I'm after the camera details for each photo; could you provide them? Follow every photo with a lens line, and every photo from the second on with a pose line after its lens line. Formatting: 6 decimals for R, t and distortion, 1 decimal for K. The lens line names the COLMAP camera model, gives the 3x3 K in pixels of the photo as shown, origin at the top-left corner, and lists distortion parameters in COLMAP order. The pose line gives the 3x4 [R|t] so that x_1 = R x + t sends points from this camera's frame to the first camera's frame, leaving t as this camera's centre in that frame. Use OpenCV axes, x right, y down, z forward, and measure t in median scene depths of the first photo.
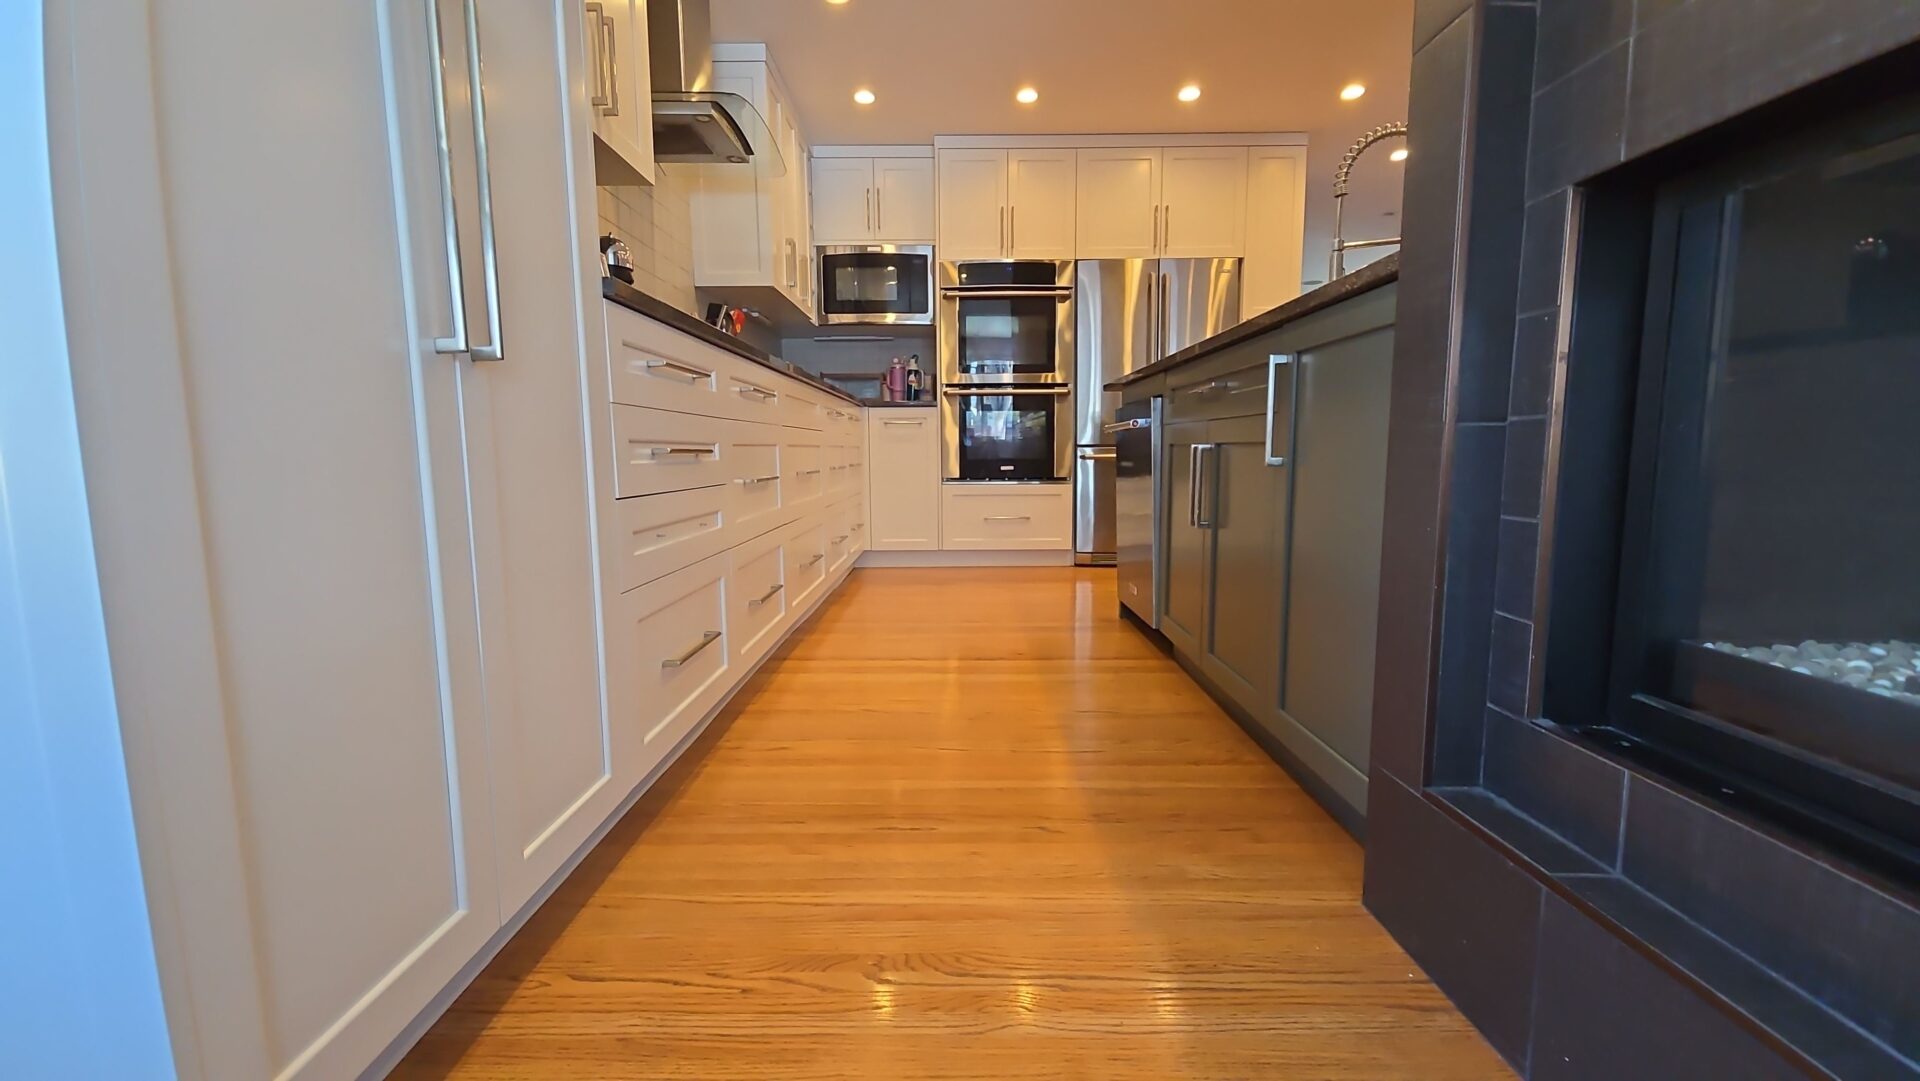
lens RADIAL K [[780.3, 0, 955.3], [0, 780.3, 548.8], [0, 0, 1]] dist [0.006631, -0.005961]
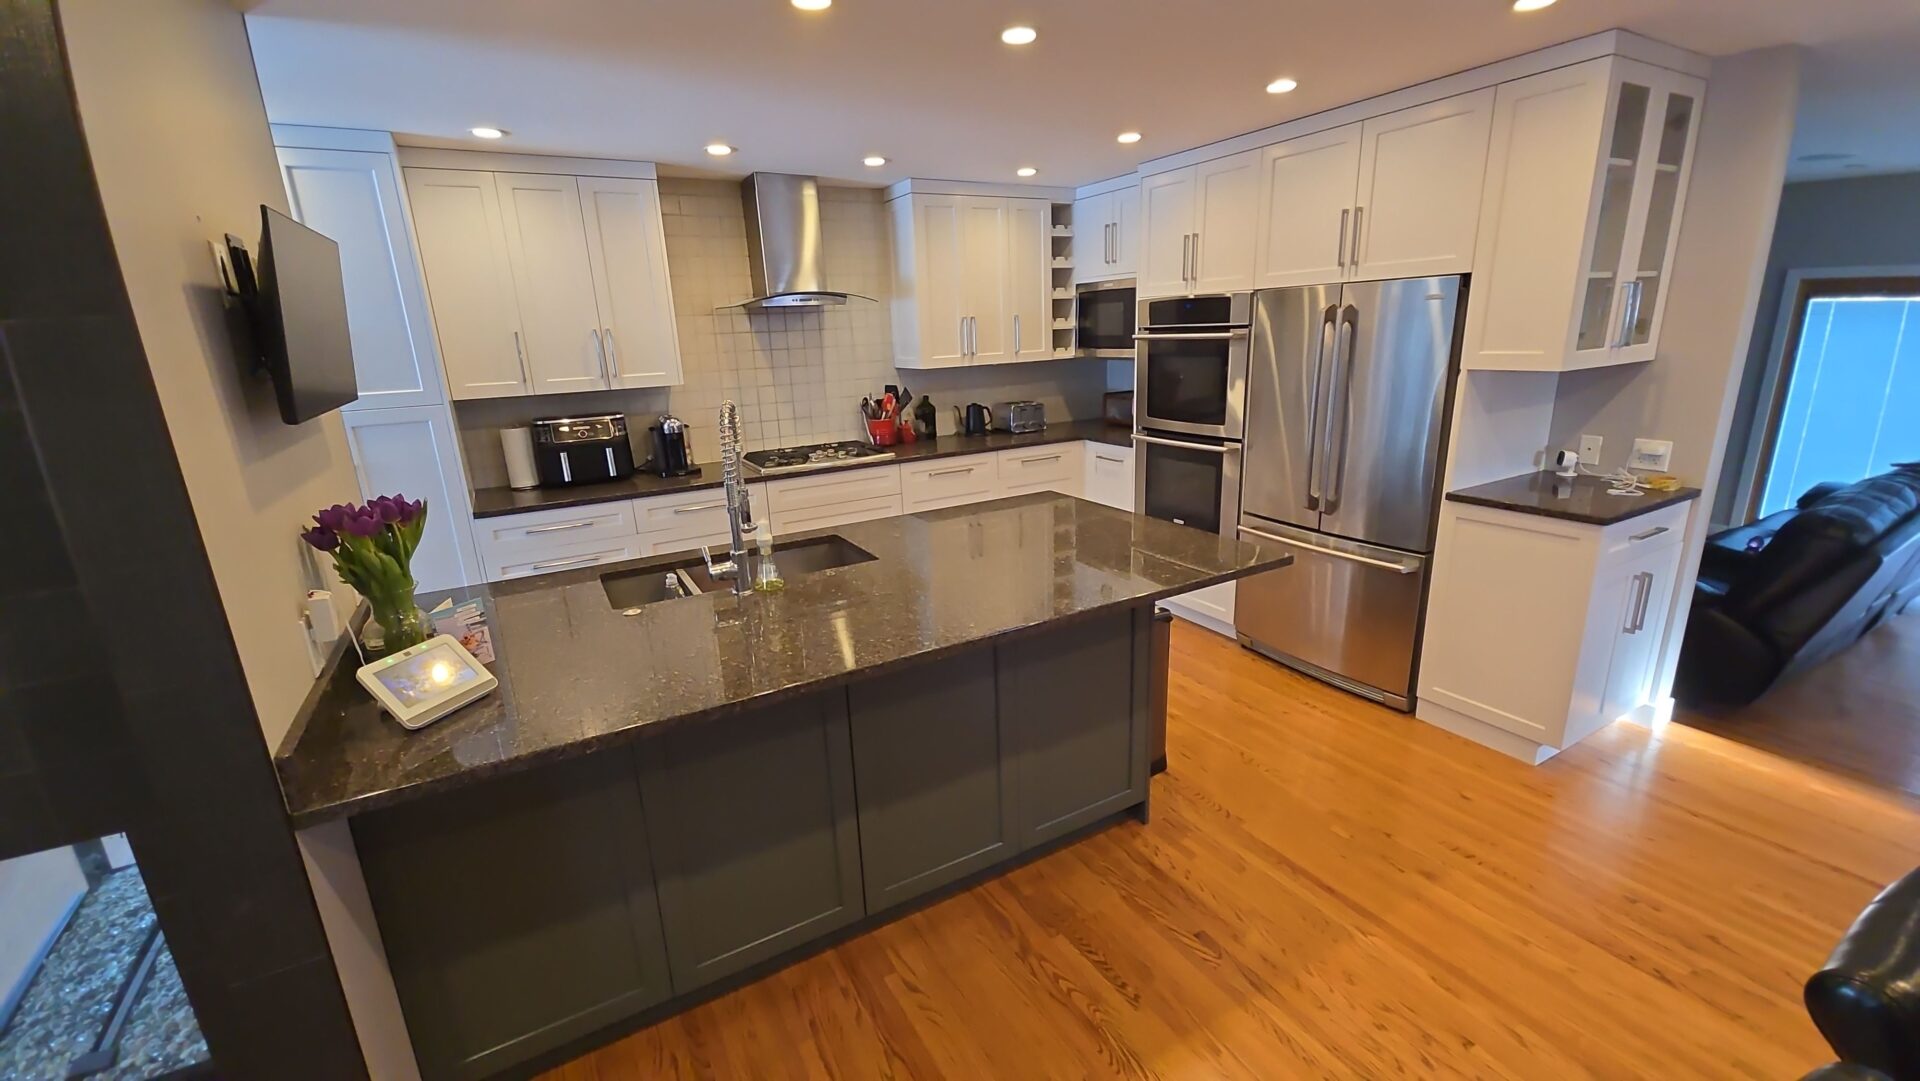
lens RADIAL K [[780.3, 0, 968.9], [0, 780.3, 540.5], [0, 0, 1]] dist [0.006631, -0.005961]
pose [[0.498424, 0.218907, -0.838840, 0.750891], [-0.070113, 0.974604, 0.212677, -0.270422], [0.864094, -0.047190, 0.501114, 0.327351]]
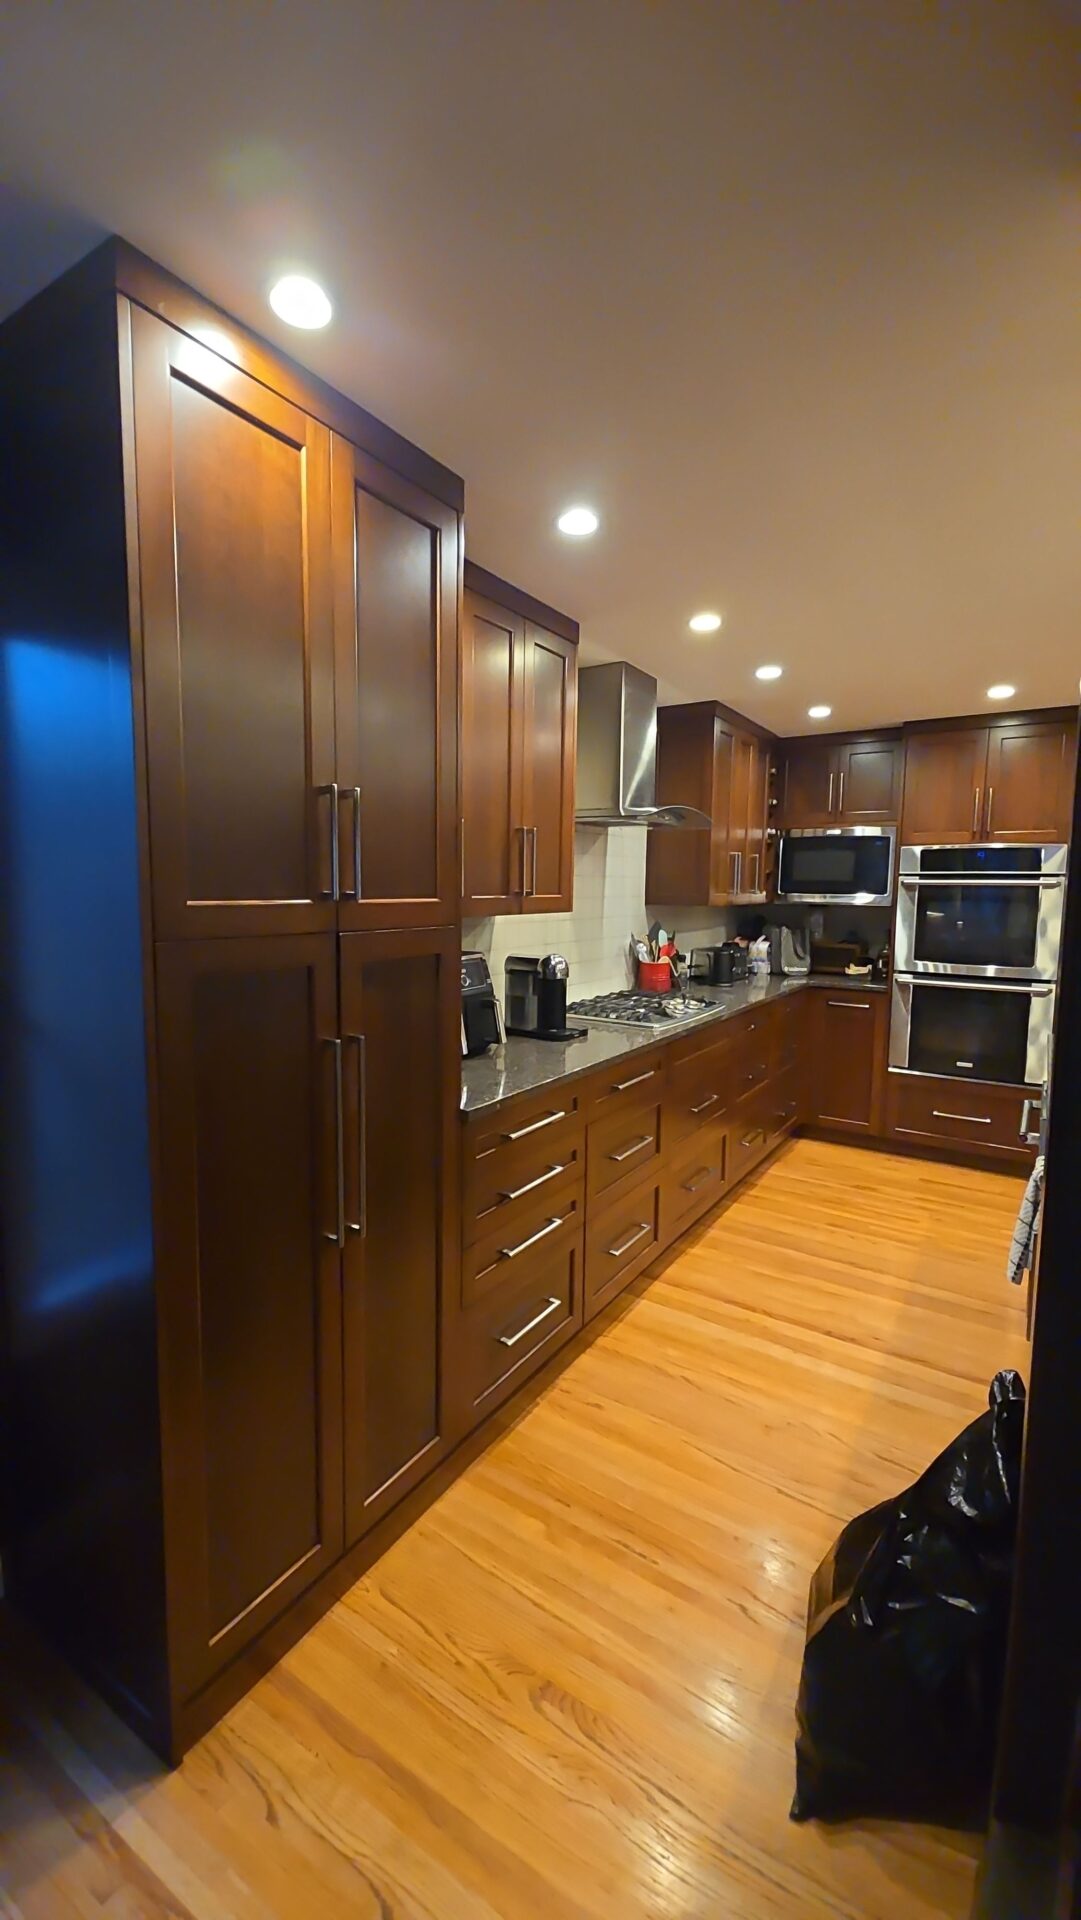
lens RADIAL K [[780.3, 0, 537.4], [0, 780.3, 956.0], [0, 0, 1]] dist [0.006631, -0.005961]
pose [[0.838887, 0.069313, -0.539874, 0.136725], [-0.085116, 0.996362, -0.004338, -0.189859], [0.537610, 0.049591, 0.841734, -0.061621]]
